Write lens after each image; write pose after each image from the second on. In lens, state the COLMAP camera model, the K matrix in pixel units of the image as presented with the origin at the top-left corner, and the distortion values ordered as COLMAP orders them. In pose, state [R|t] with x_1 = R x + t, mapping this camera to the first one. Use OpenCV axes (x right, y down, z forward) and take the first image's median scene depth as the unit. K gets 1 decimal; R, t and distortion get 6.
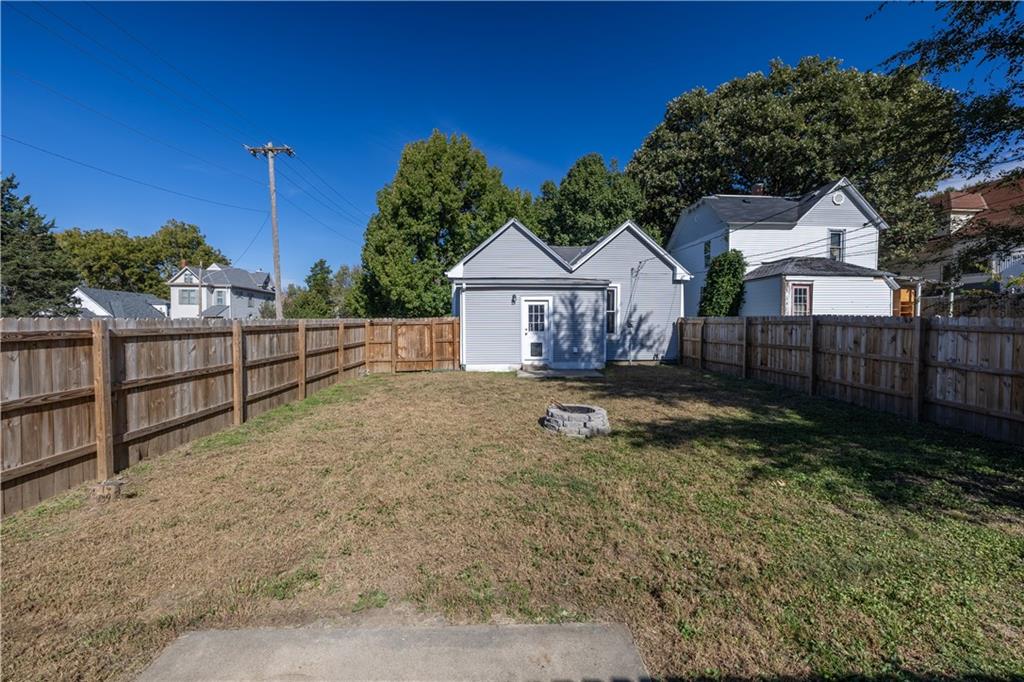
lens RADIAL K [[432.6, 0, 506.7], [0, 432.6, 334.6], [0, 0, 1]] dist [-0.001022, 0.001383]
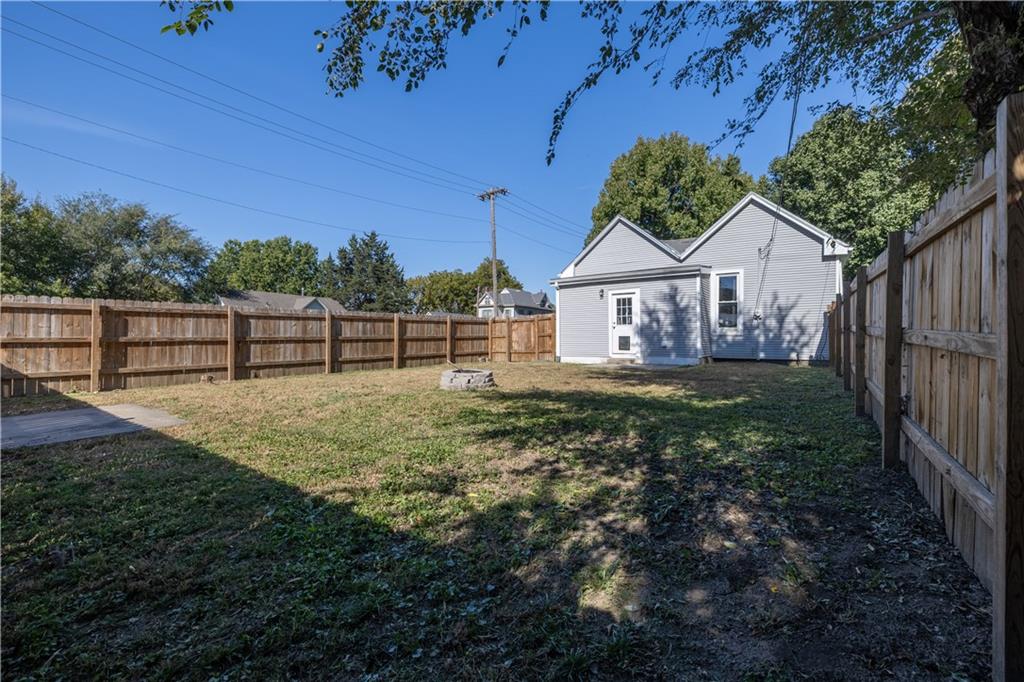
lens RADIAL K [[432.6, 0, 507.1], [0, 432.6, 345.4], [0, 0, 1]] dist [-0.001022, 0.001383]
pose [[0.784685, 0.006210, -0.619864, 0.473257], [-0.013625, 0.999881, -0.007232, 0.050628], [0.619745, 0.014121, 0.784676, 0.054938]]
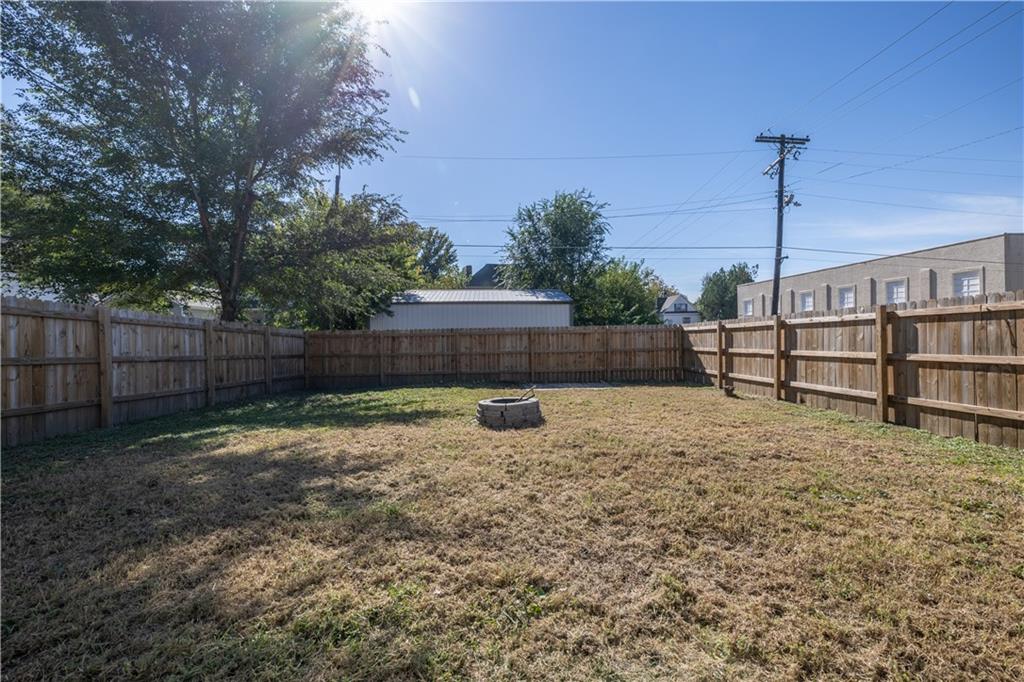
lens RADIAL K [[432.6, 0, 514.1], [0, 432.6, 336.1], [0, 0, 1]] dist [-0.001022, 0.001383]
pose [[-0.999912, 0.006857, 0.011352, 0.063356], [0.007076, 0.999787, 0.019369, 0.003470], [-0.011217, 0.019448, -0.999748, 0.936872]]
